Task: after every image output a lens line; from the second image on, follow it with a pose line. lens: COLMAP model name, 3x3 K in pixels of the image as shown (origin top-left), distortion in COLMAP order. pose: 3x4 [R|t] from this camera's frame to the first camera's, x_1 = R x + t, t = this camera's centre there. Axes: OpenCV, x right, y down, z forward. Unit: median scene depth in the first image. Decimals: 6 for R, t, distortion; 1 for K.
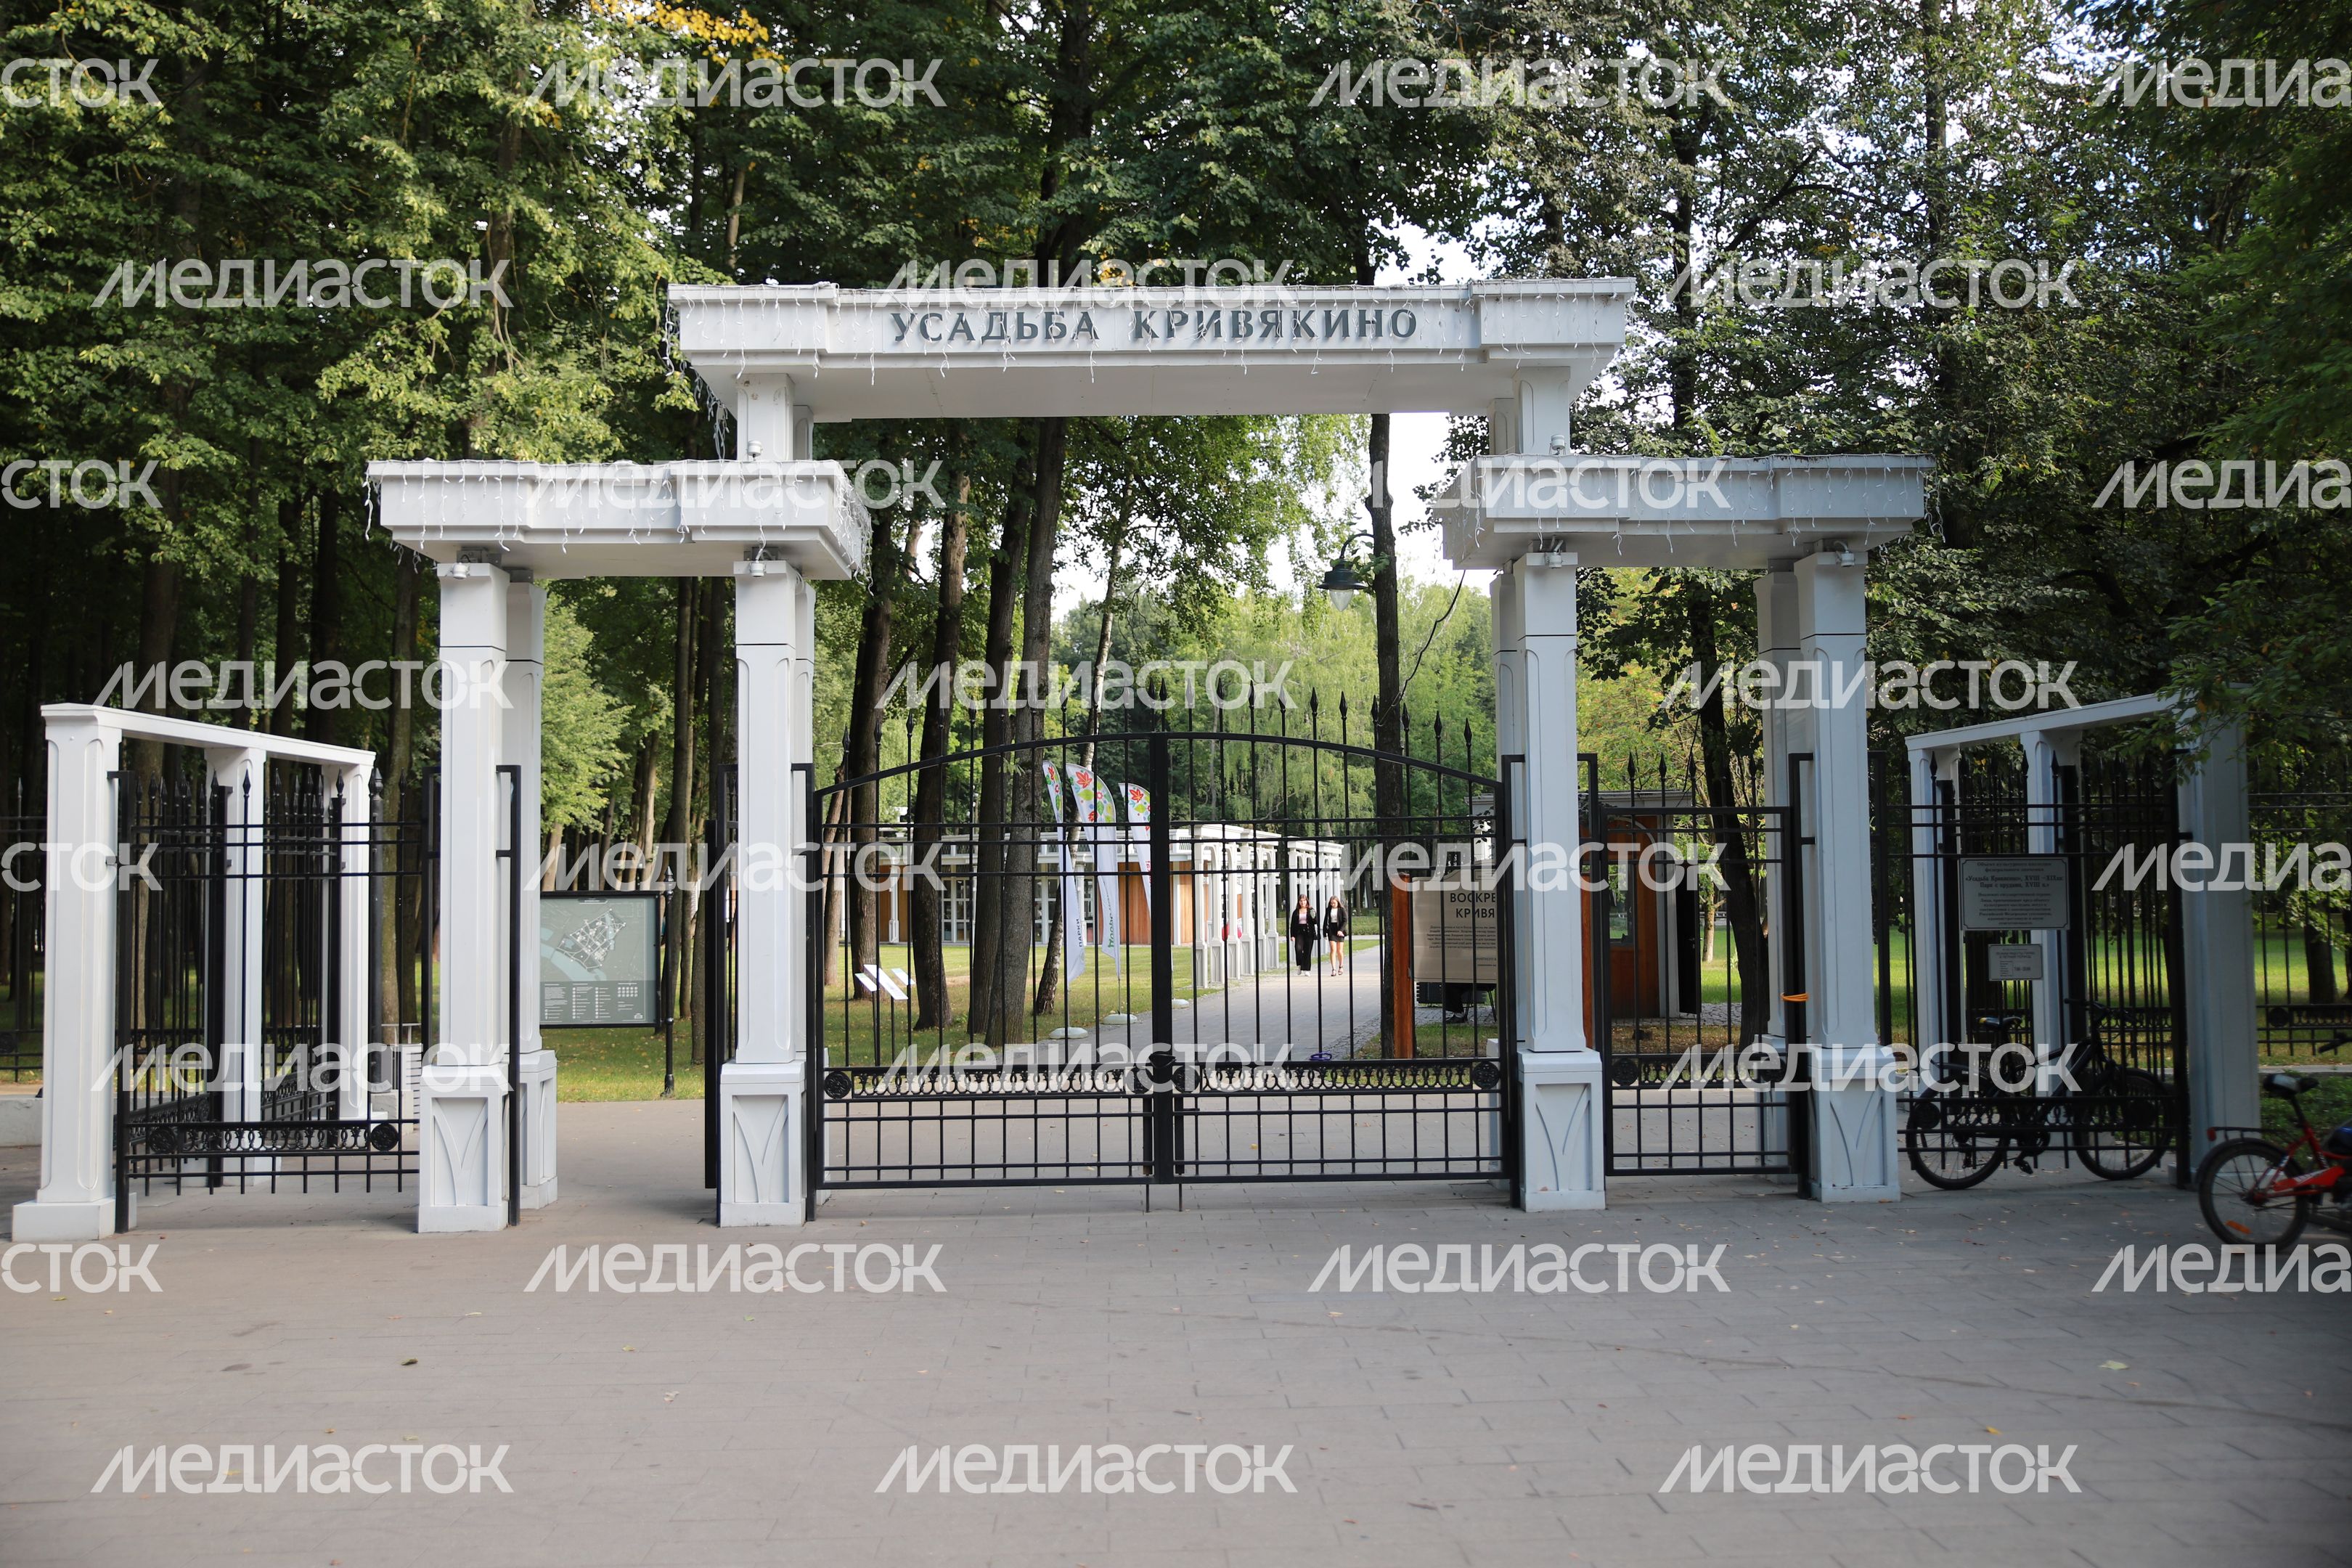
lens RADIAL K [[3543.3, 0, 1176.0], [0, 3543.3, 784.0], [0, 0, 1]] dist [-0.011140, 0.003017]
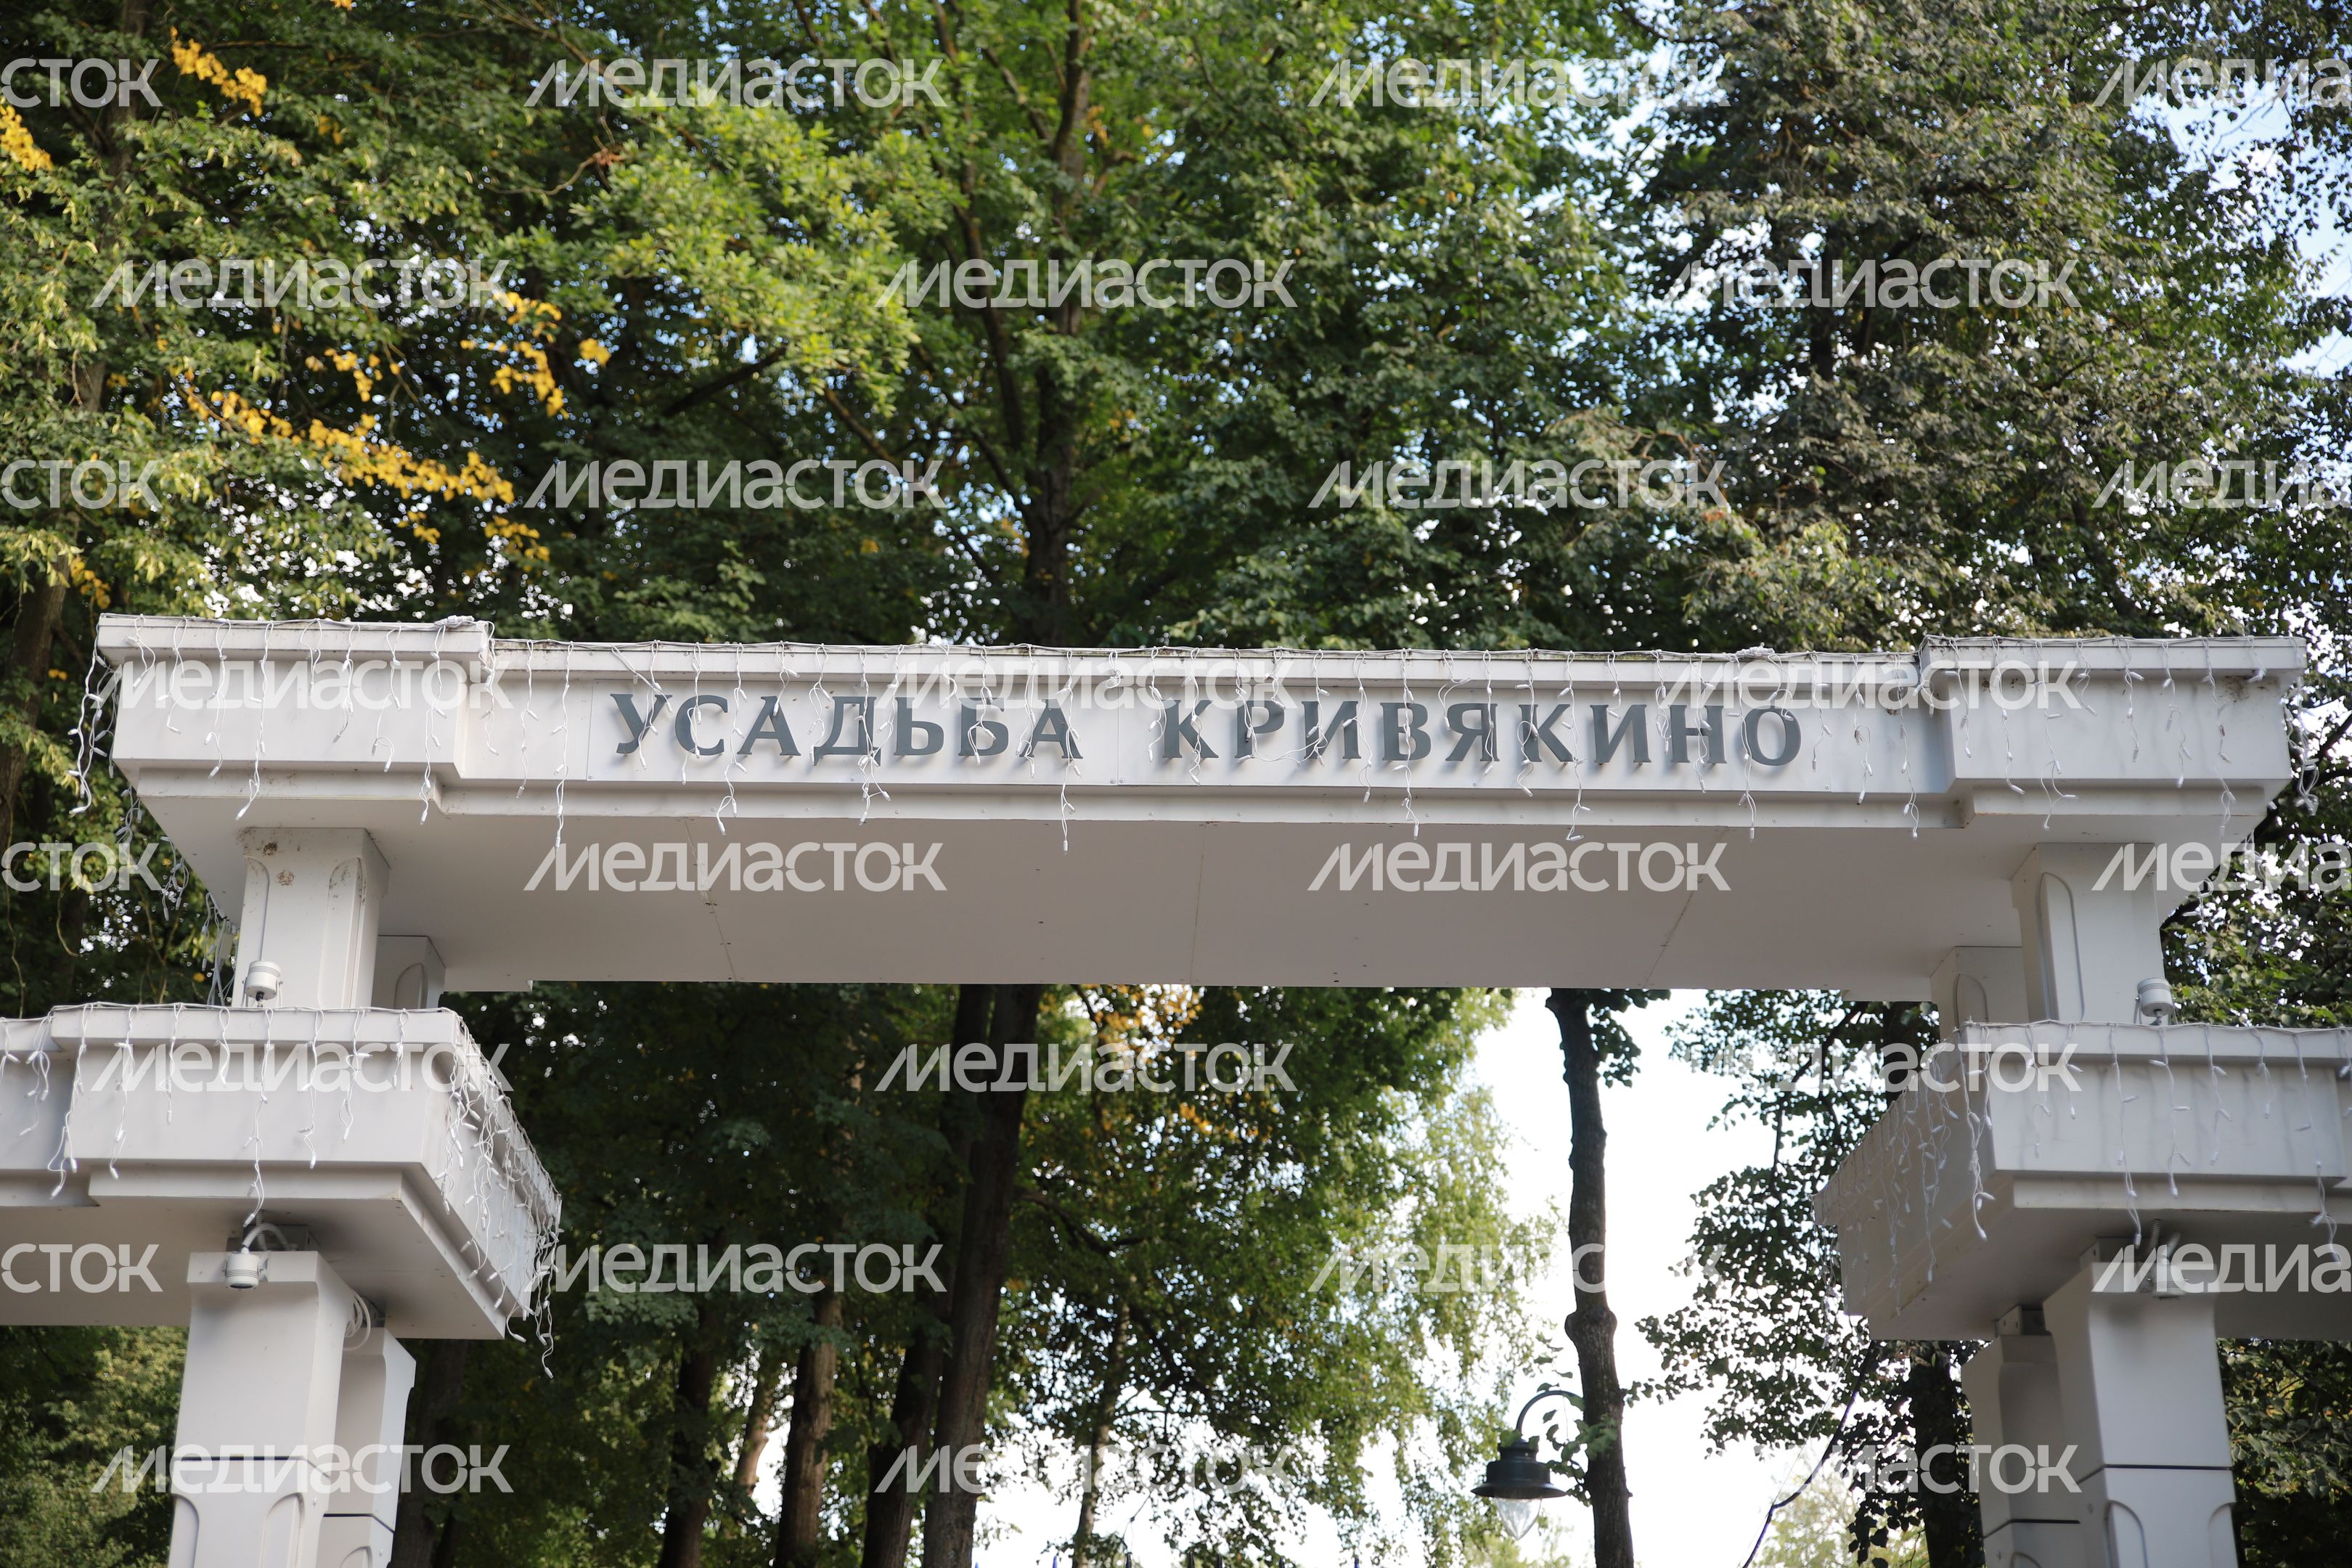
lens RADIAL K [[3388.8, 0, 1176.0], [0, 3388.8, 784.0], [0, 0, 1]] dist [0.121398, 0.028294]
pose [[0.999828, 0.017311, 0.006721, -0.012784], [-0.014180, 0.945397, -0.325611, 0.014649], [-0.011991, 0.325460, 0.945480, 0.601611]]
